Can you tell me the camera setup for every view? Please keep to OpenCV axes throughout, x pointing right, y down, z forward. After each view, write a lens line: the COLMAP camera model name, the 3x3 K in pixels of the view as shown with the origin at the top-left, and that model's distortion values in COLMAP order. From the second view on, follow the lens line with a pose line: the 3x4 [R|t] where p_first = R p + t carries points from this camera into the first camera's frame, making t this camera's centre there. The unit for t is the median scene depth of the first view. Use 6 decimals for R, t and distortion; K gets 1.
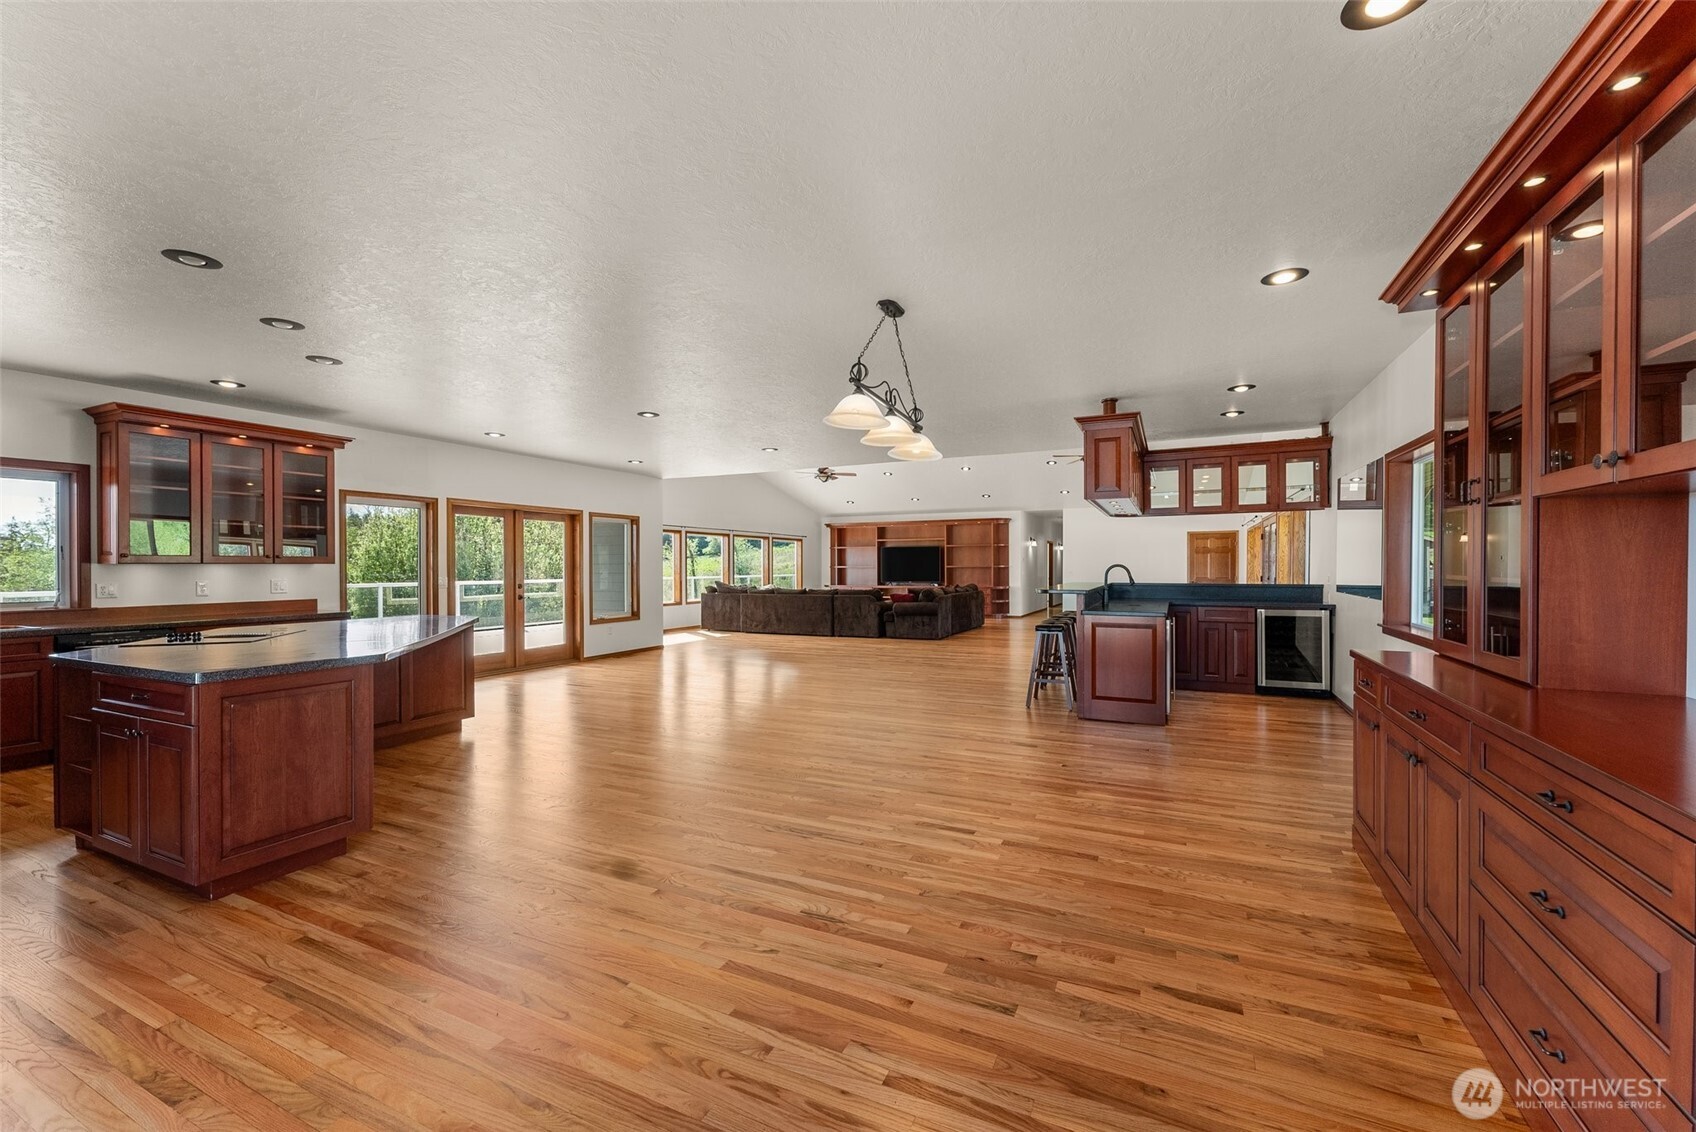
lens RADIAL K [[679.7, 0, 852.2], [0, 679.7, 570.6], [0, 0, 1]] dist [0.001996, 0.000137]
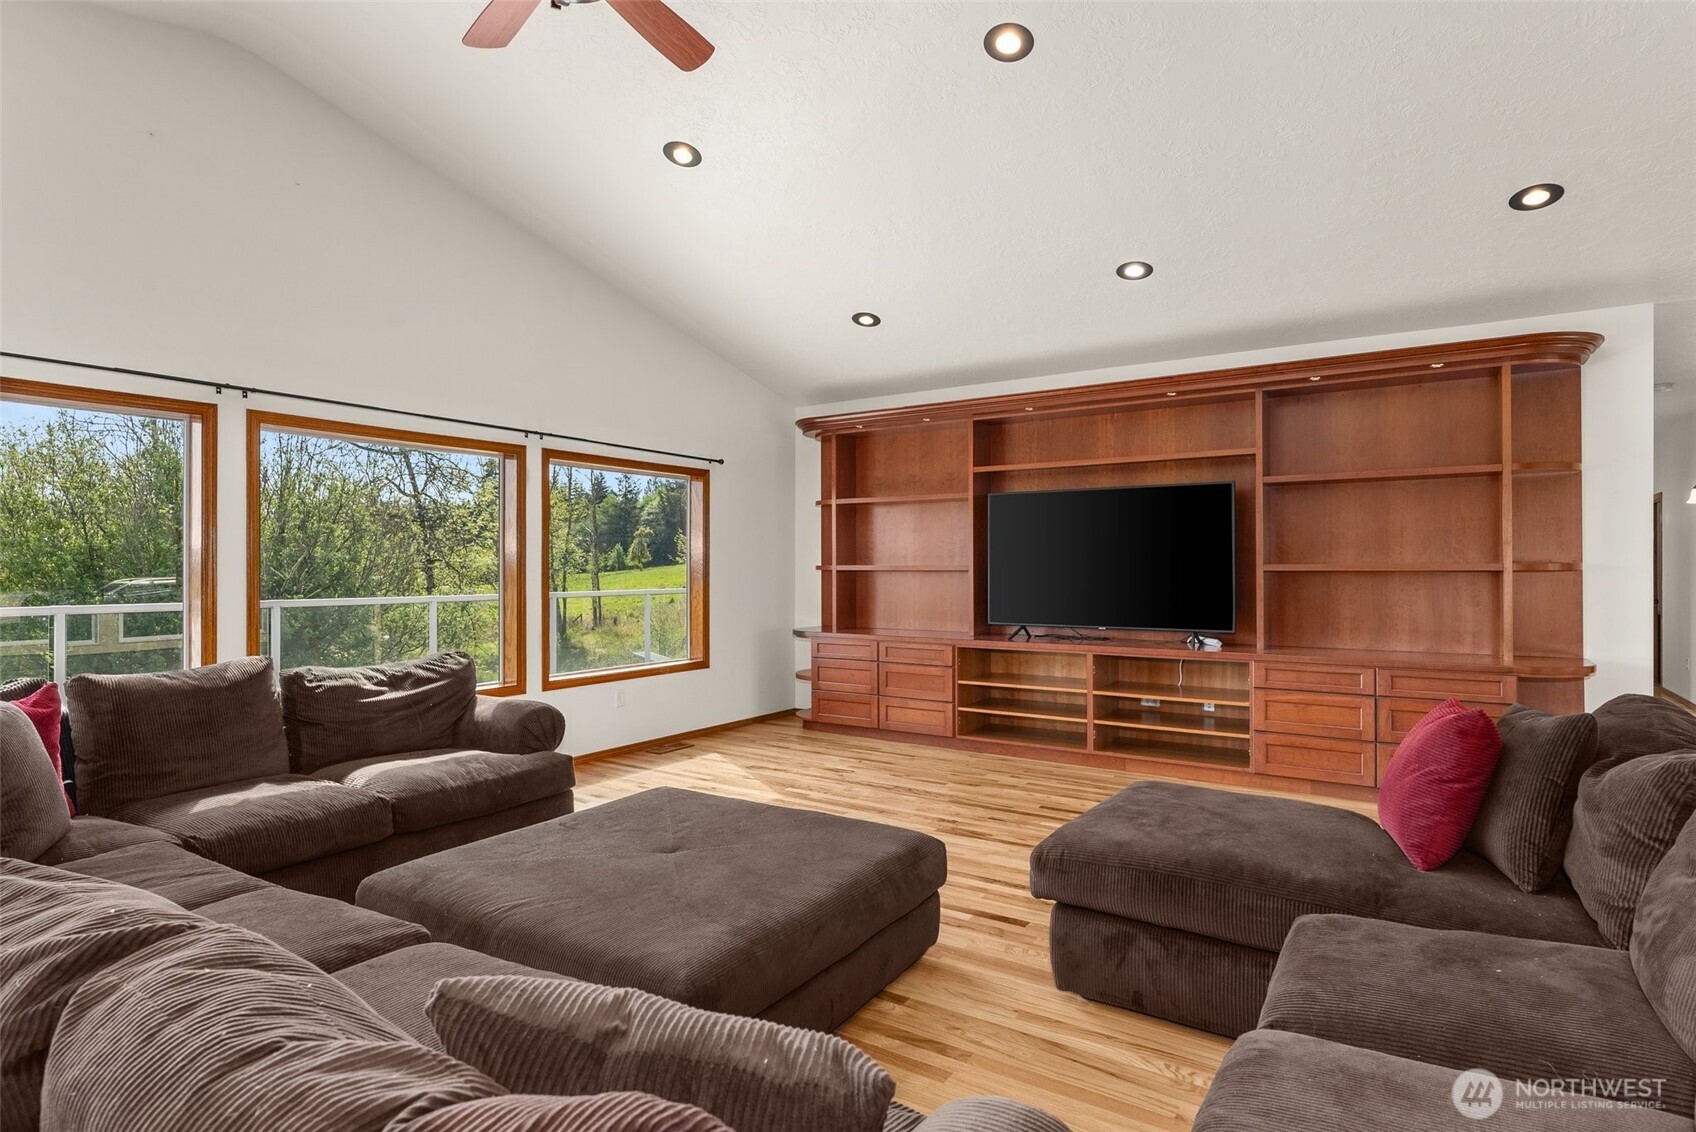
lens RADIAL K [[866.2, 0, 853.0], [0, 866.2, 566.9], [0, 0, 1]] dist [-0.000921, 0.000215]
pose [[0.990270, -0.002137, -0.139140, 0.039745], [0.001615, 0.999991, -0.003864, -0.004938], [0.139147, 0.003601, 0.990265, 0.708232]]
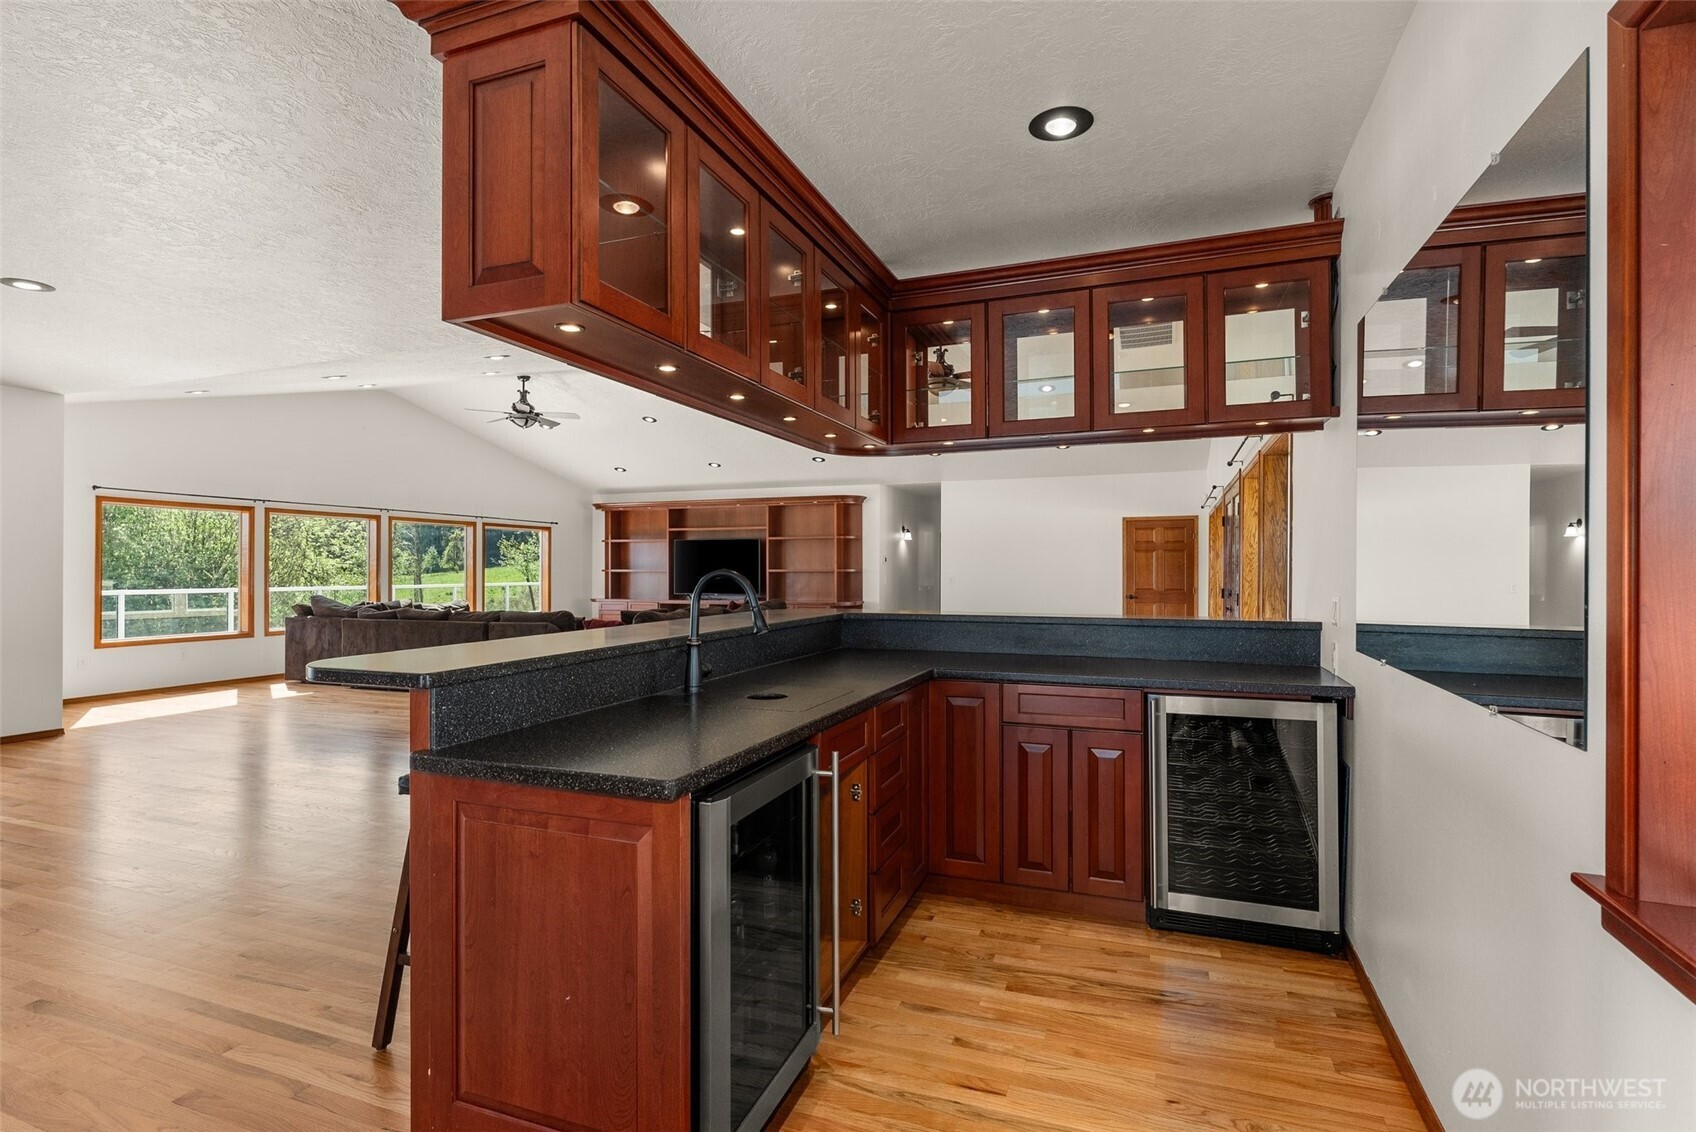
lens RADIAL K [[813.5, 0, 852.3], [0, 813.5, 560.6], [0, 0, 1]] dist [0.004696, 0.000266]
pose [[0.996468, 0.003440, 0.083903, 0.158399], [-0.002089, 0.999867, -0.016189, -0.002966], [-0.083948, 0.015957, 0.996342, 0.228537]]
